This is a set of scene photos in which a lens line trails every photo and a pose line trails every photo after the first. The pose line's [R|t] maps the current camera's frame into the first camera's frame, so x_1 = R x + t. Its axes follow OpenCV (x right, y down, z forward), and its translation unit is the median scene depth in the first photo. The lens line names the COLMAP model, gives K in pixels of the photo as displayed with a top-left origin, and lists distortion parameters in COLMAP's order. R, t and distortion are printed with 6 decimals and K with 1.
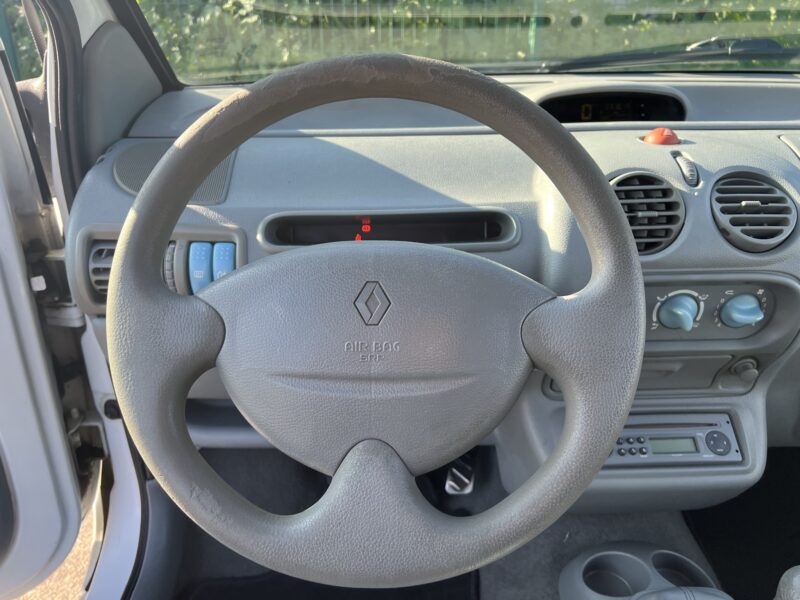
lens RADIAL K [[610.3, 0, 398.3], [0, 610.3, 303.8], [0, 0, 1]] dist [0.052124, -0.059977]
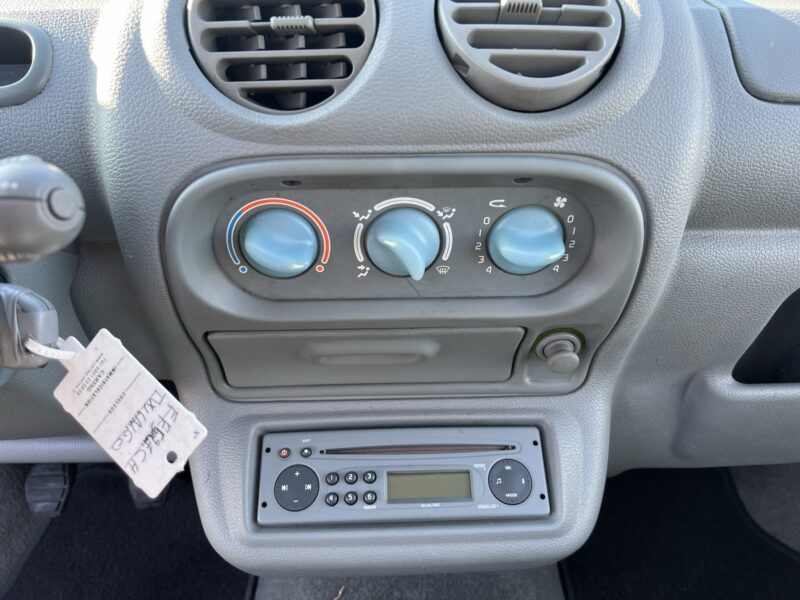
lens RADIAL K [[610.3, 0, 398.3], [0, 610.3, 303.8], [0, 0, 1]] dist [0.052124, -0.059977]
pose [[0.999981, 0.006092, -0.000032, 0.433885], [-0.006072, 0.997082, 0.076093, 0.023793], [0.000495, -0.076091, 0.997101, 0.476200]]
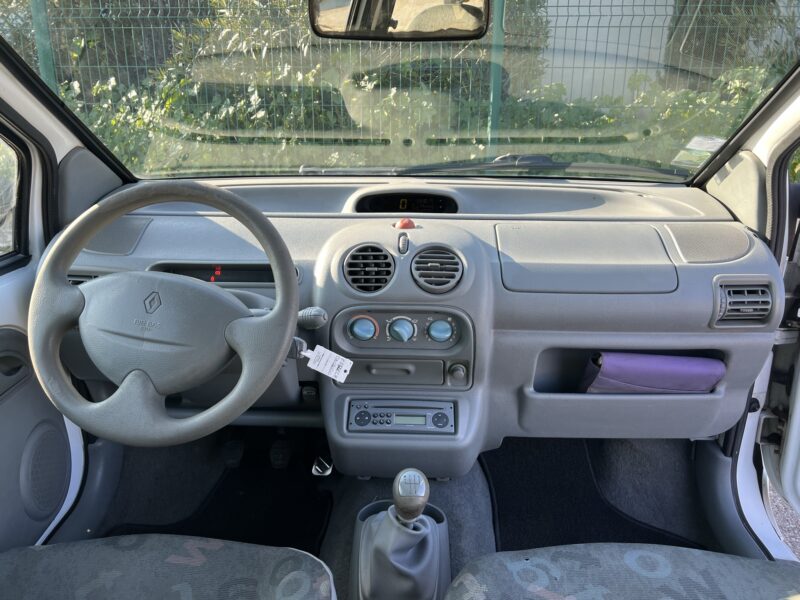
lens RADIAL K [[608.0, 0, 400.0], [0, 608.0, 300.0], [0, 0, 1]] dist [0.210705, -0.381547]
pose [[0.996252, 0.032500, -0.080159, 0.554002], [-0.041473, 0.992735, -0.112945, 0.110601], [0.075906, 0.115846, 0.990363, -0.569132]]
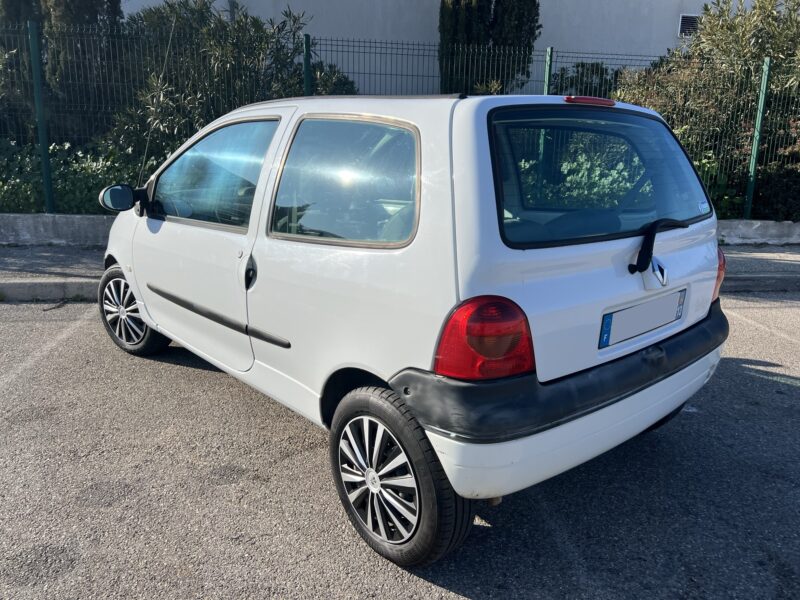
lens RADIAL K [[610.3, 0, 398.3], [0, 610.3, 303.8], [0, 0, 1]] dist [0.052124, -0.059977]
pose [[0.992030, 0.001928, 0.125990, 1.092724], [0.024745, 0.977432, -0.209794, 2.091172], [-0.123551, 0.211240, 0.969594, -4.628171]]
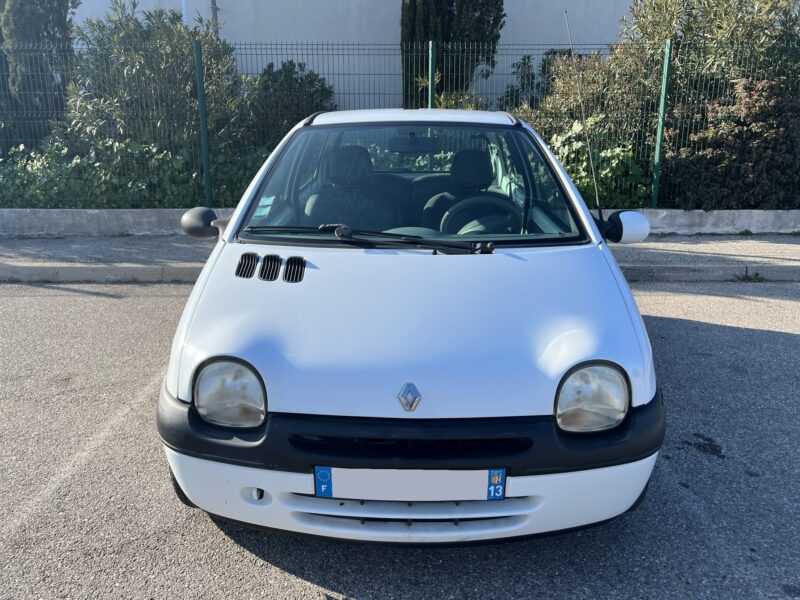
lens RADIAL K [[610.3, 0, 398.3], [0, 610.3, 303.8], [0, 0, 1]] dist [0.052124, -0.059977]
pose [[0.999430, 0.017117, -0.029099, 4.462860], [-0.022528, 0.980102, -0.197212, 2.279028], [0.025145, 0.197755, 0.979929, -5.252225]]
